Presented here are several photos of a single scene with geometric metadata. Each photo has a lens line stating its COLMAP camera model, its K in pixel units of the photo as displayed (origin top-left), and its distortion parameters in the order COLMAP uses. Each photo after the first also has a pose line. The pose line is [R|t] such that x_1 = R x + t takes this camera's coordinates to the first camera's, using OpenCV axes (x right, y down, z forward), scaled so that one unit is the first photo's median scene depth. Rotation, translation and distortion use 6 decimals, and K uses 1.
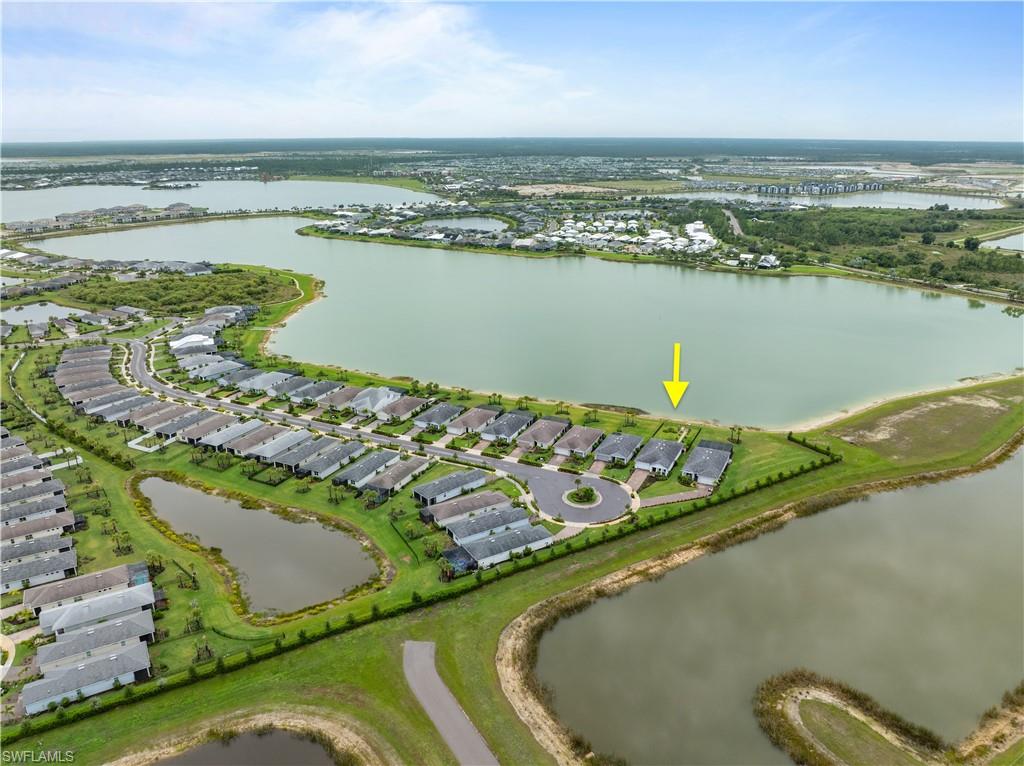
lens RADIAL K [[727.8, 0, 512.0], [0, 727.8, 383.0], [0, 0, 1]] dist [-0.043406, -0.000891]
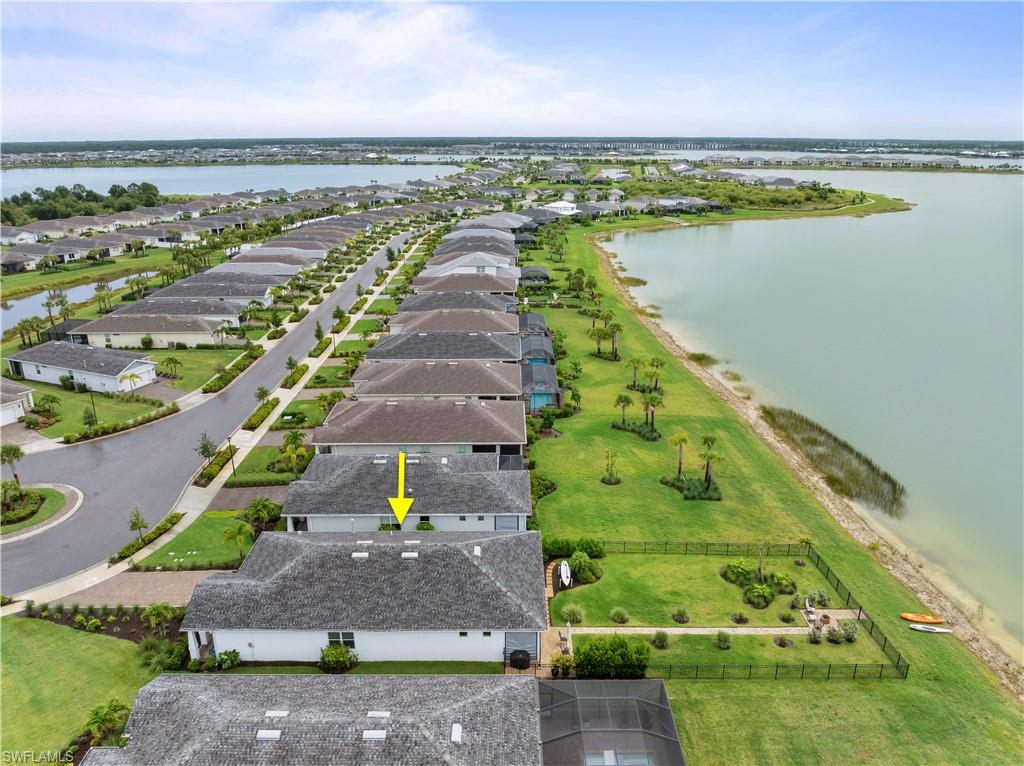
lens RADIAL K [[727.8, 0, 512.0], [0, 727.8, 383.0], [0, 0, 1]] dist [-0.043406, -0.000891]
pose [[0.444191, 0.289602, -0.847836, 0.349189], [-0.292945, 0.941248, 0.168032, 0.000698], [0.846686, 0.173732, 0.502931, 0.855594]]
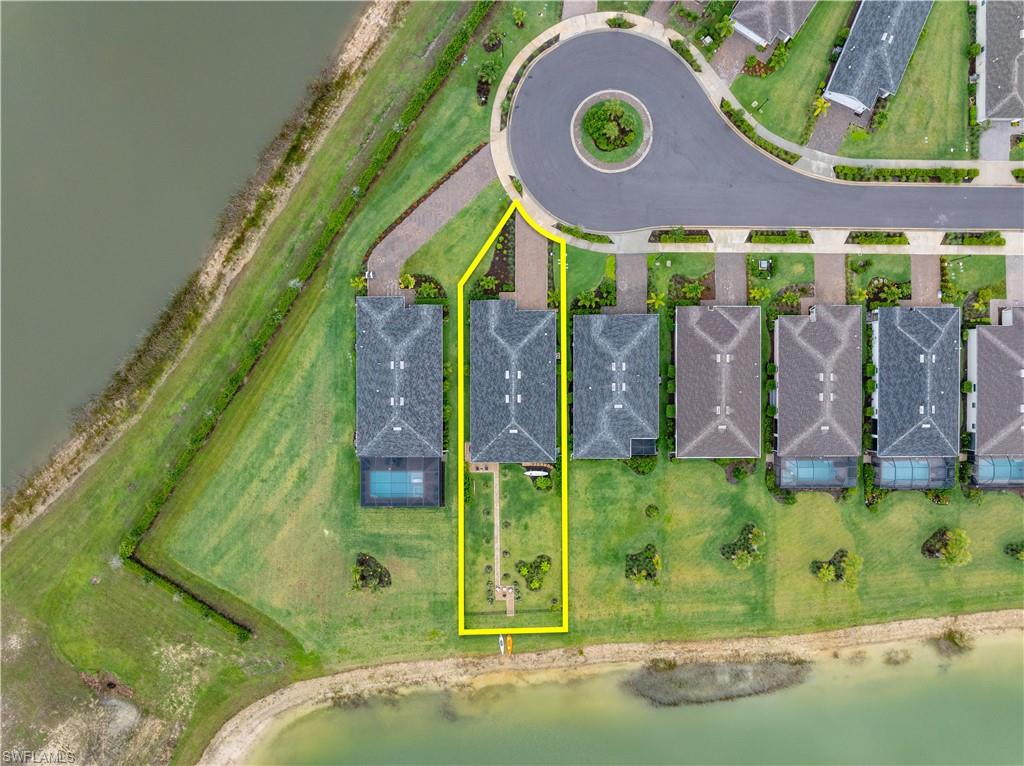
lens RADIAL K [[727.8, 0, 512.0], [0, 727.8, 383.0], [0, 0, 1]] dist [-0.043406, -0.000891]
pose [[-0.897347, 0.441324, 0.001180, 0.190058], [-0.145305, -0.297973, 0.943450, -0.271886], [0.416719, 0.846431, 0.331512, 0.802789]]
